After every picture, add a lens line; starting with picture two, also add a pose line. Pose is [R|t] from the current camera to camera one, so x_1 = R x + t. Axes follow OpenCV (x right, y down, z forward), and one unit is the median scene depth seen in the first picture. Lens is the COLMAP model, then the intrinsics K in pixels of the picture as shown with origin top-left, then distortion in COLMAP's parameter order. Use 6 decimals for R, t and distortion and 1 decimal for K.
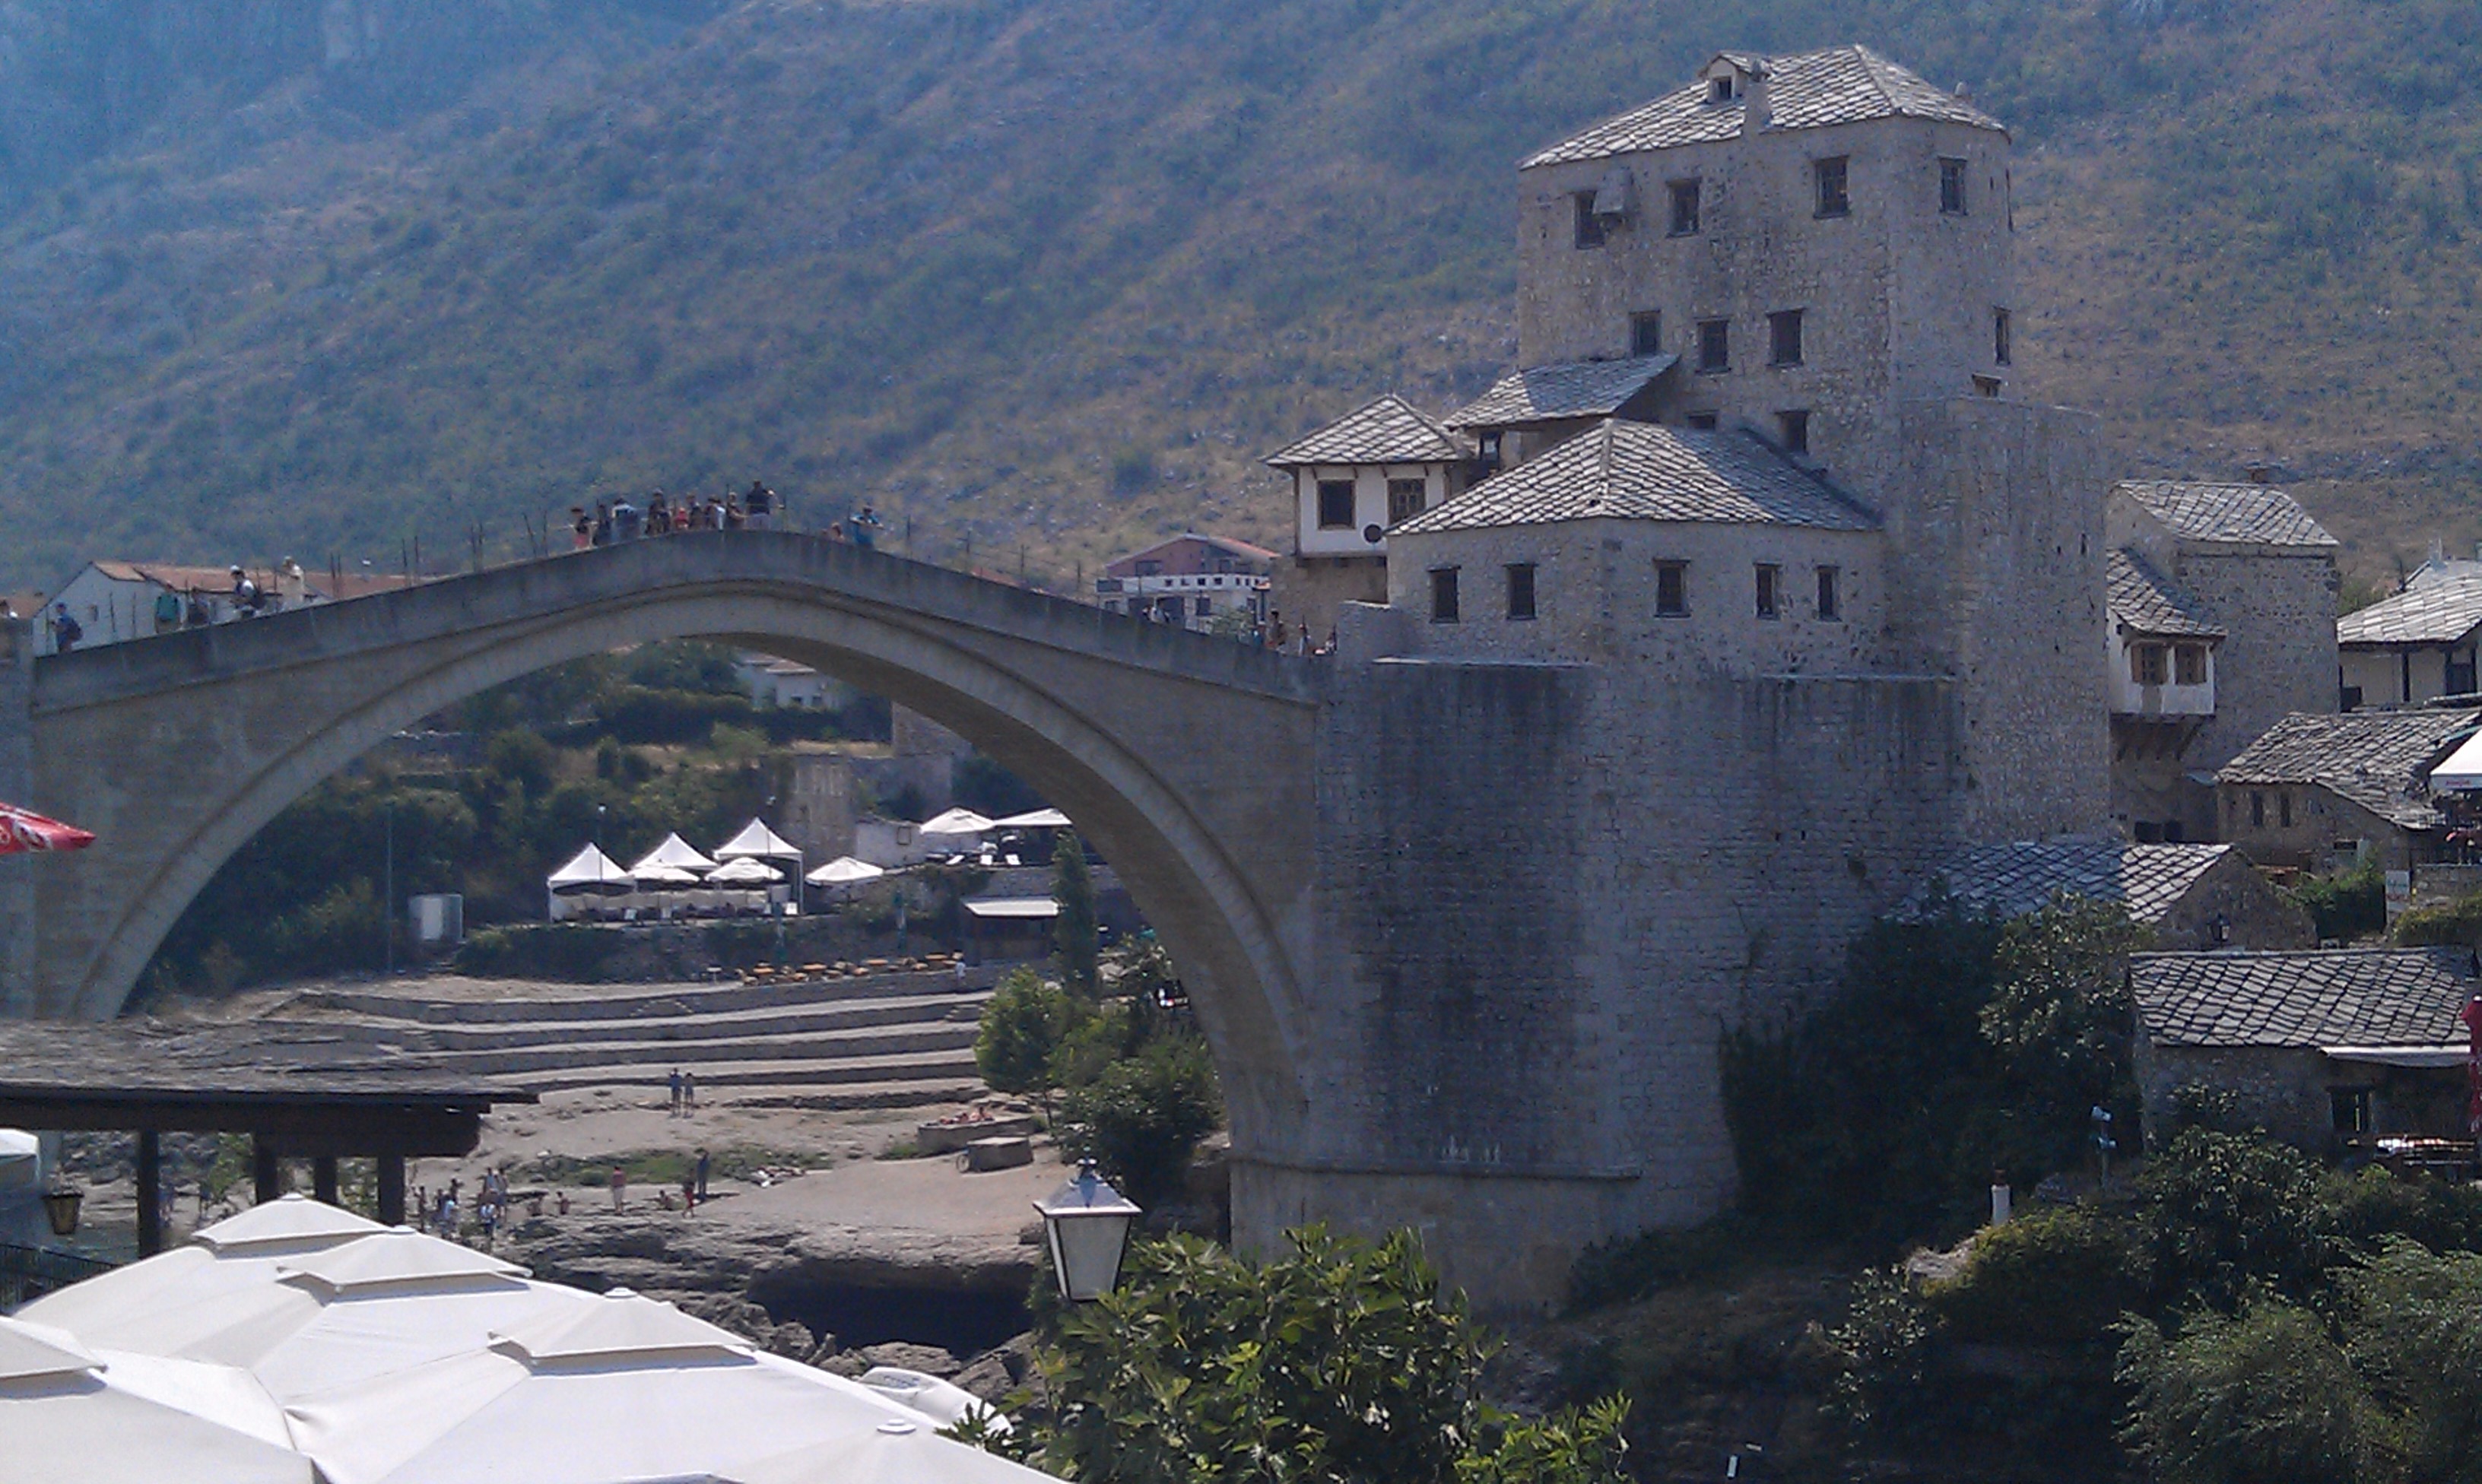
lens RADIAL K [[4764.8, 0, 1188.6], [0, 4764.8, 758.8], [0, 0, 1]] dist [0.158136, 0.000000]
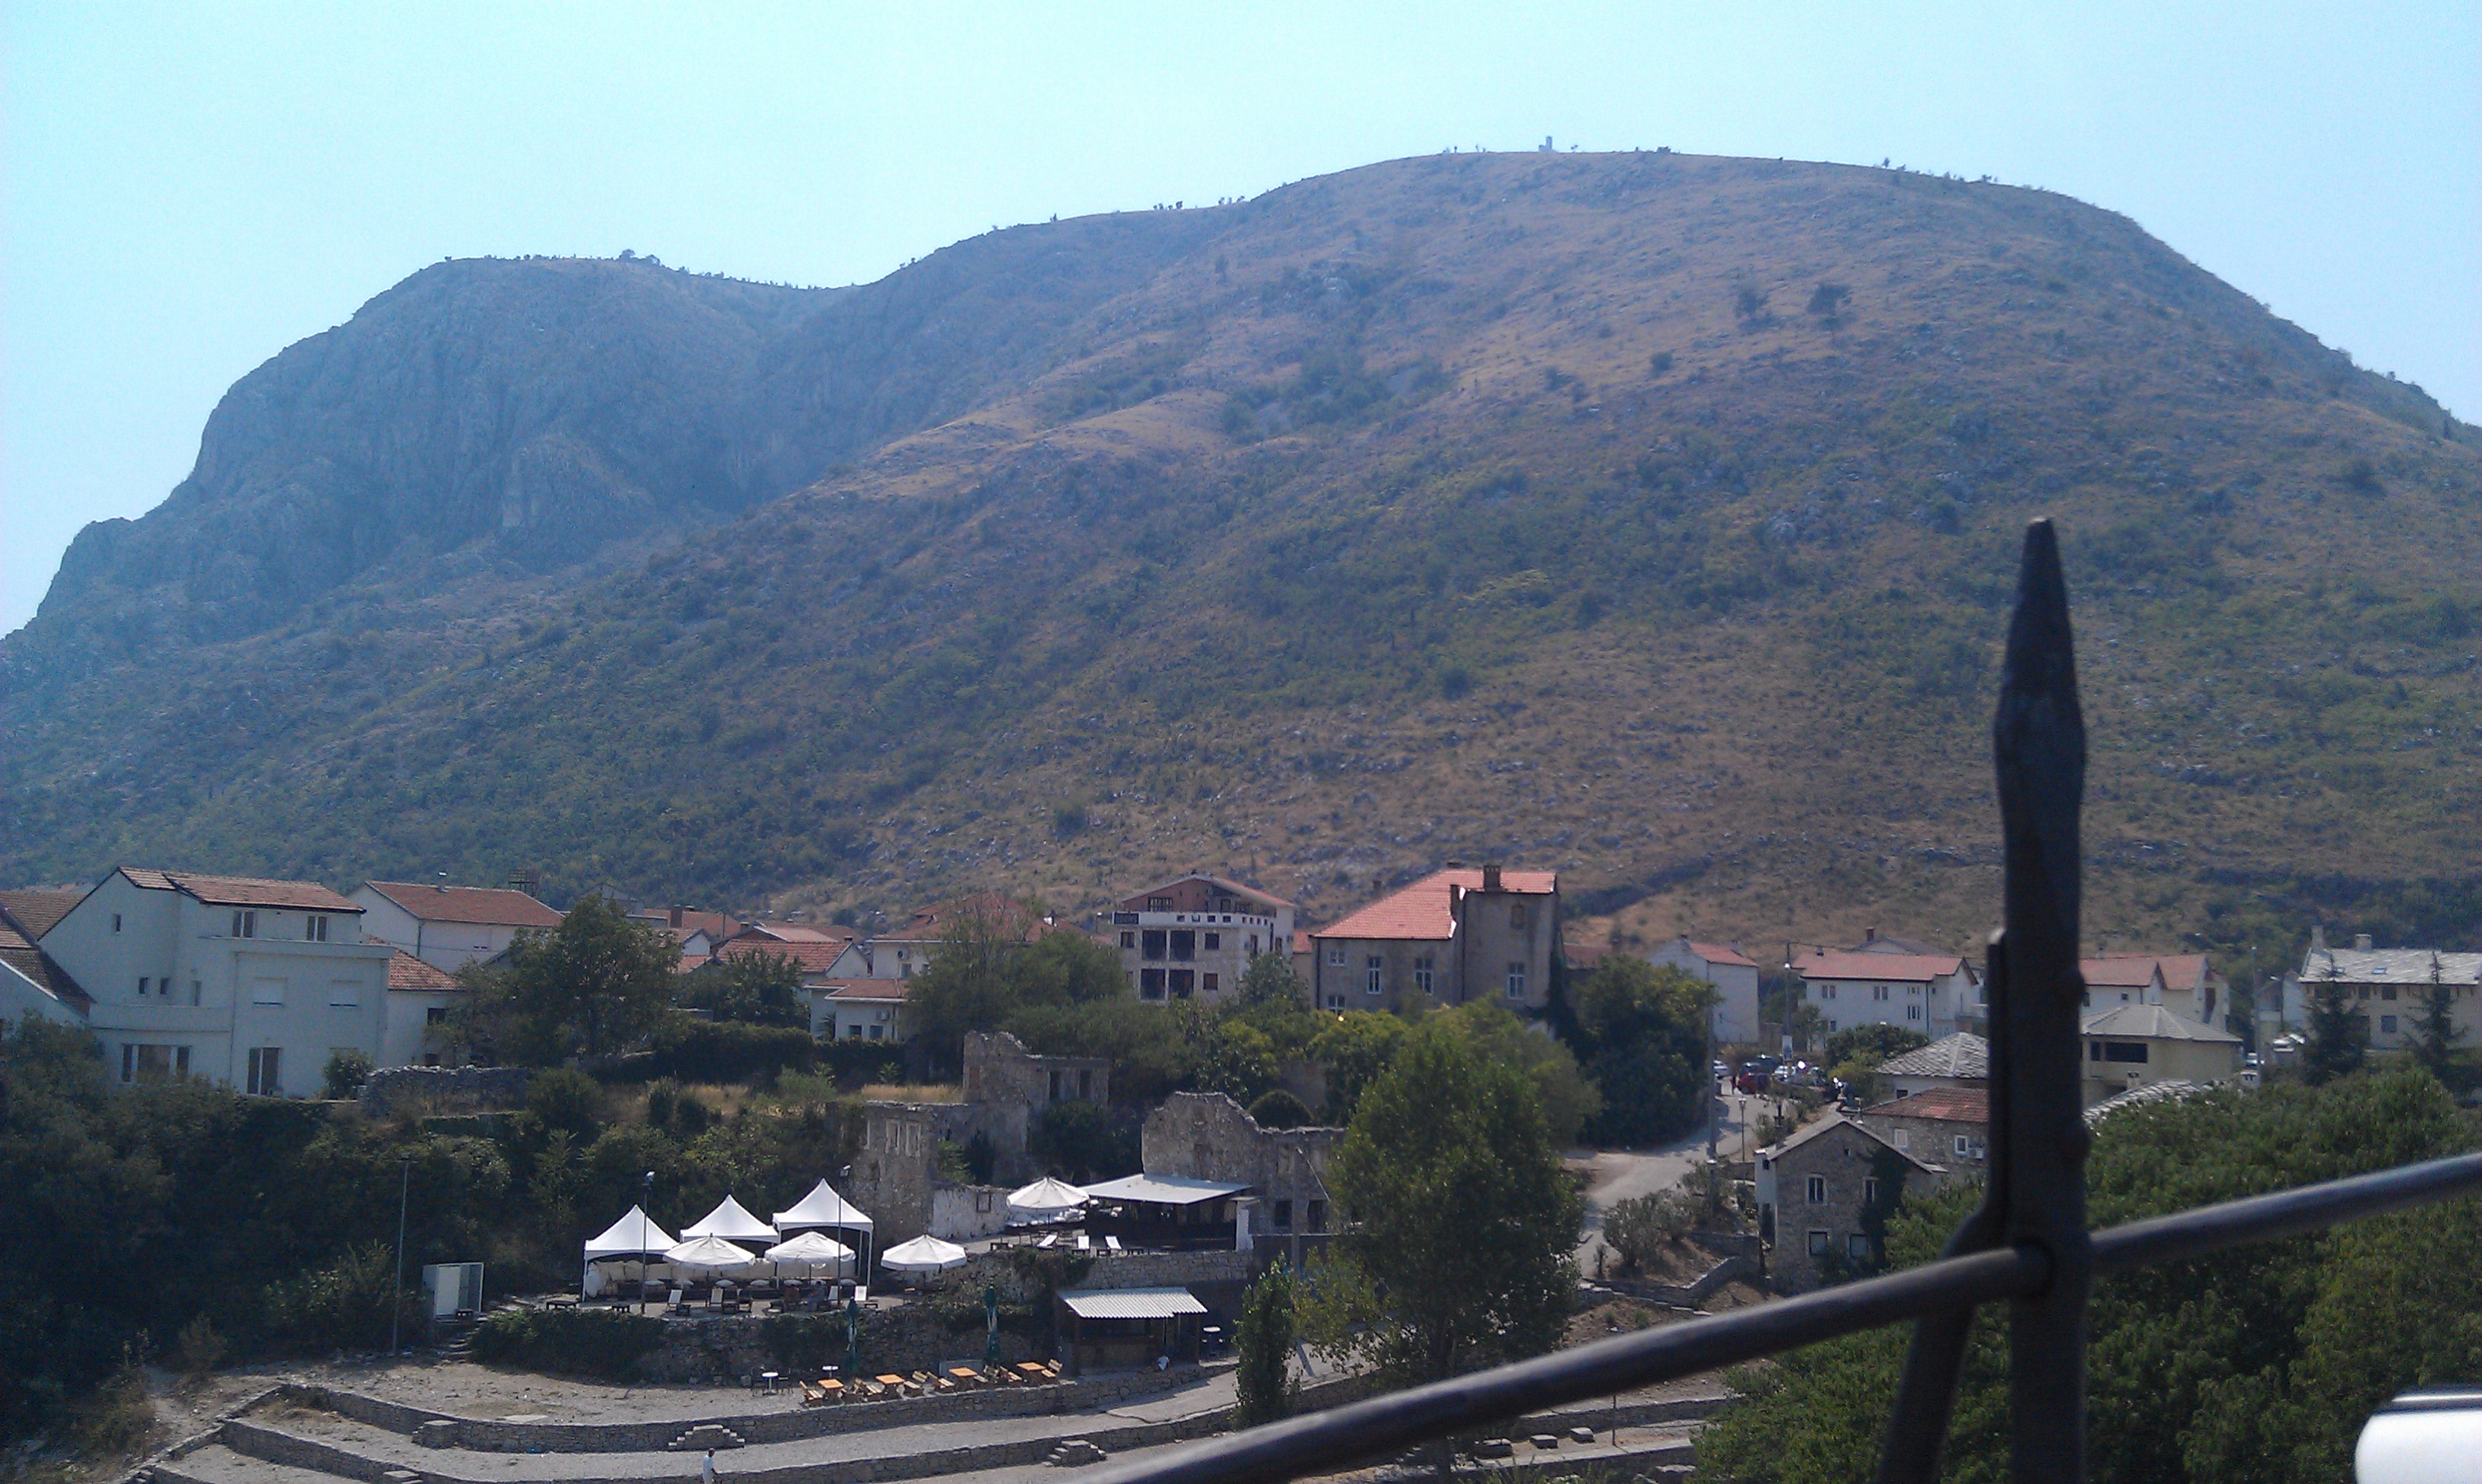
lens RADIAL K [[2424.5, 0, 1232.5], [0, 2424.5, 719.1], [0, 0, 1]] dist [-0.019358, 0.000000]
pose [[0.993523, 0.046305, 0.103765, -0.066911], [-0.035118, 0.993622, -0.107155, -0.028892], [-0.108065, 0.102817, 0.988813, 0.542826]]
